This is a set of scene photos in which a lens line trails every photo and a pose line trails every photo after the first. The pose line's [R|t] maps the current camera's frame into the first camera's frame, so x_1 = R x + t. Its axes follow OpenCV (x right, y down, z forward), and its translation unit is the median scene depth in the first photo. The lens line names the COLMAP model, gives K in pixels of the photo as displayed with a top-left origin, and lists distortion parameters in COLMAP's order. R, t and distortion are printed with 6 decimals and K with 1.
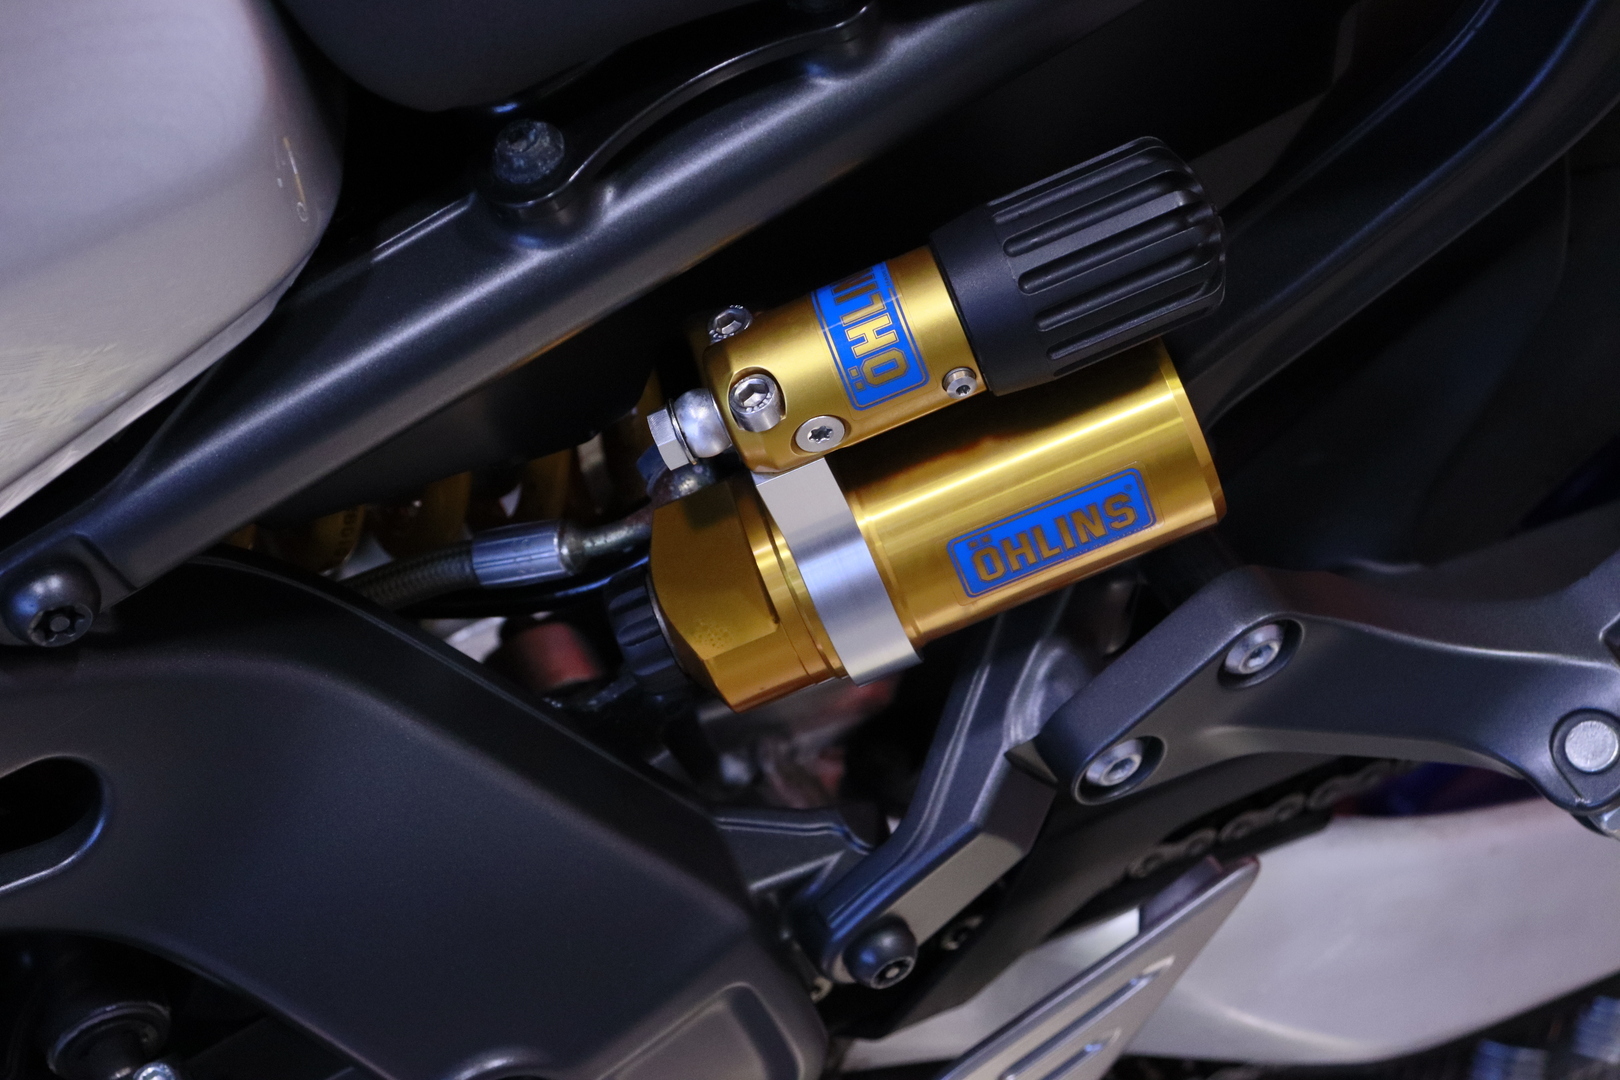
lens RADIAL K [[2508.6, 0, 815.1], [0, 2508.6, 544.7], [0, 0, 1]] dist [0.147291, 0.000000]
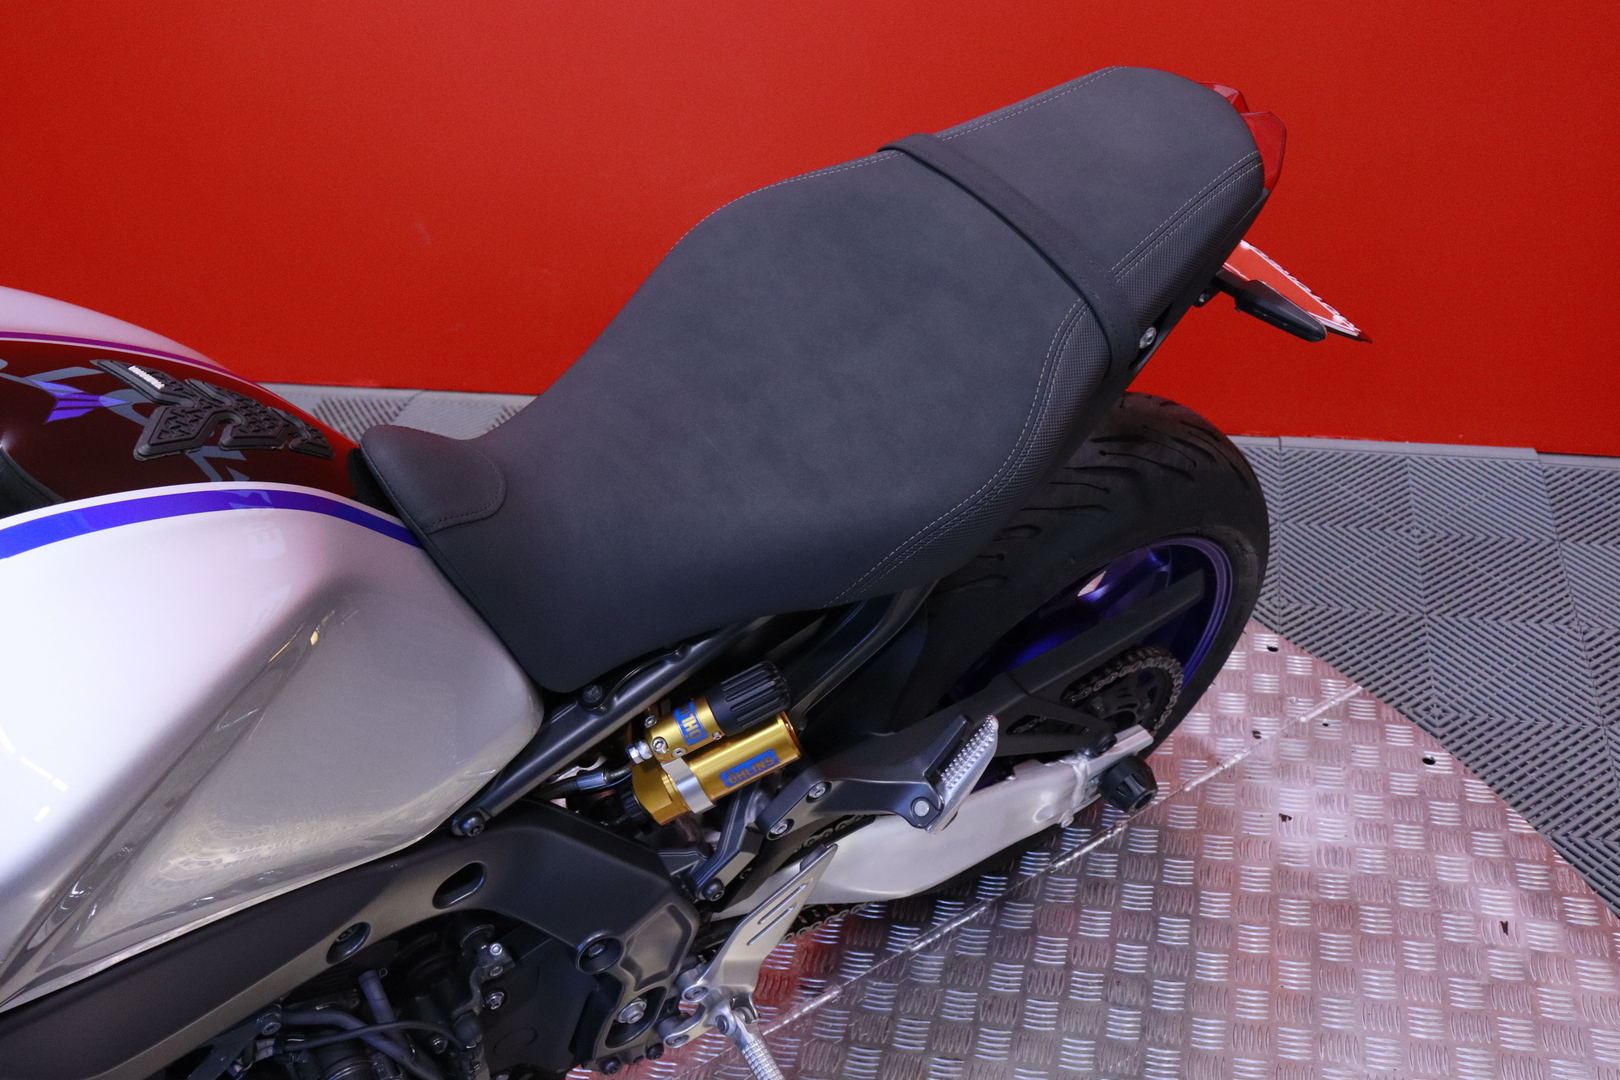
lens RADIAL K [[1594.5, 0, 805.9], [0, 1594.5, 536.4], [0, 0, 1]] dist [-0.019766, 0.000000]
pose [[0.995557, -0.077547, 0.053416, 0.074968], [0.077833, 0.996961, -0.003300, -0.290024], [-0.052998, 0.007443, 0.998567, -1.107746]]
